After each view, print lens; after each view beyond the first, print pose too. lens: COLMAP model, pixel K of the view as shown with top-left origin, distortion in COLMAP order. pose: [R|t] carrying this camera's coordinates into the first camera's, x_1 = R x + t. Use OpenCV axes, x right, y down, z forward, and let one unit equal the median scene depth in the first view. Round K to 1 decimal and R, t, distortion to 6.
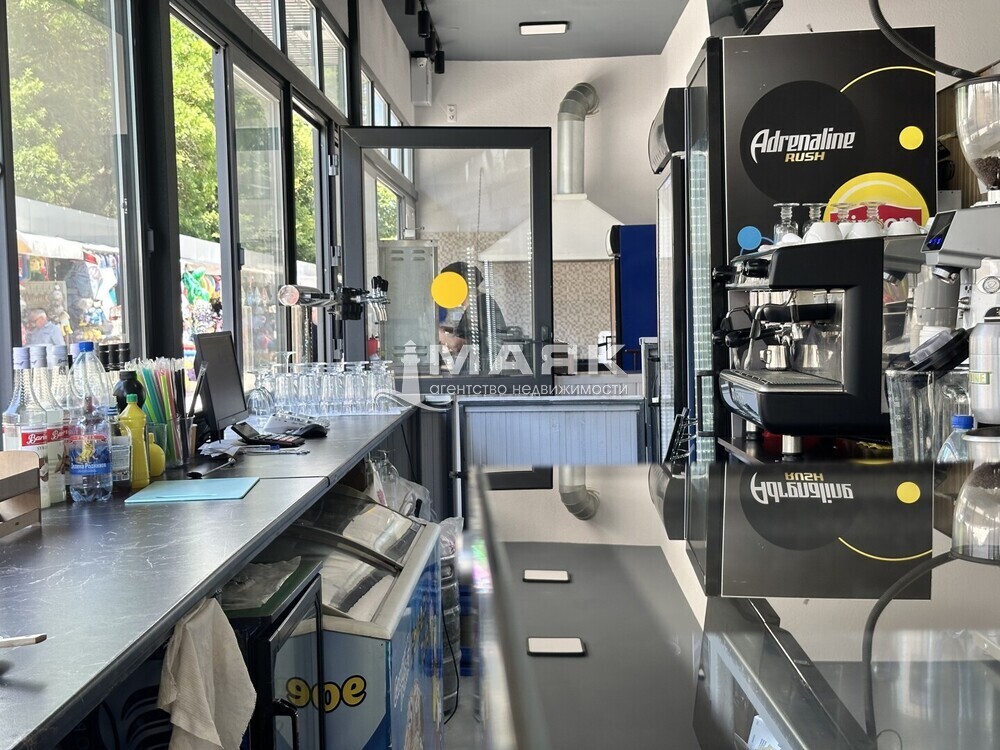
lens RADIAL K [[1421.2, 0, 501.0], [0, 1421.2, 374.8], [0, 0, 1]] dist [0.106589, 0.000000]
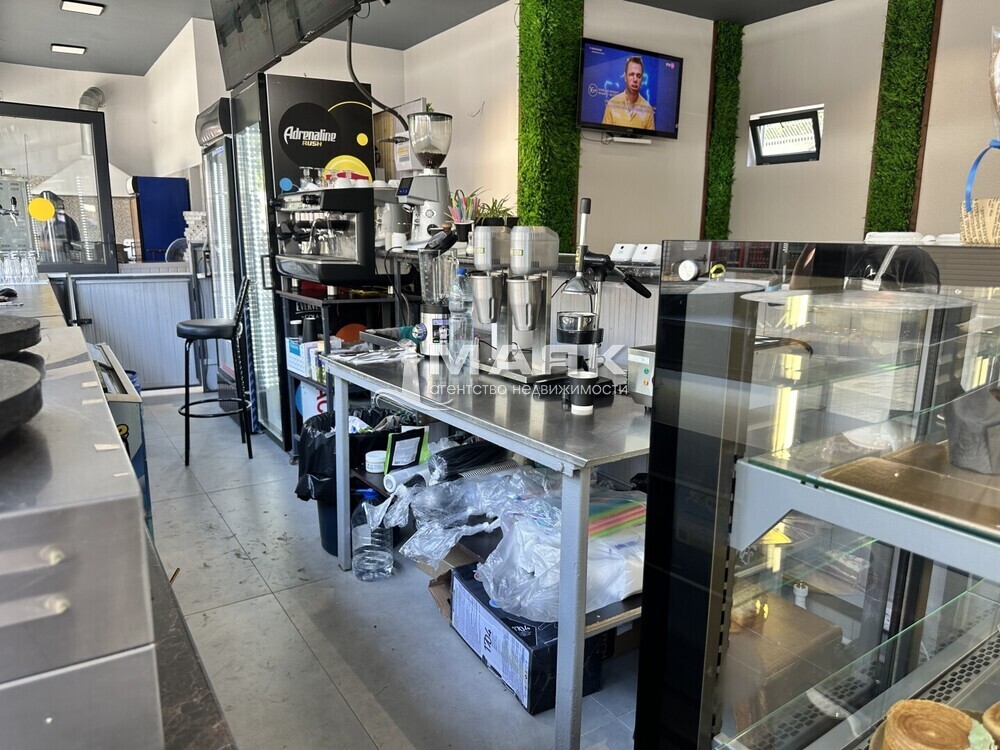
lens RADIAL K [[711.6, 0, 506.9], [0, 711.6, 376.4], [0, 0, 1]] dist [0.027112, -0.044351]
pose [[0.822772, -0.089675, 0.561252, -0.148023], [0.003564, 0.988270, 0.152678, 0.013351], [-0.568360, -0.123619, 0.813440, 0.024675]]
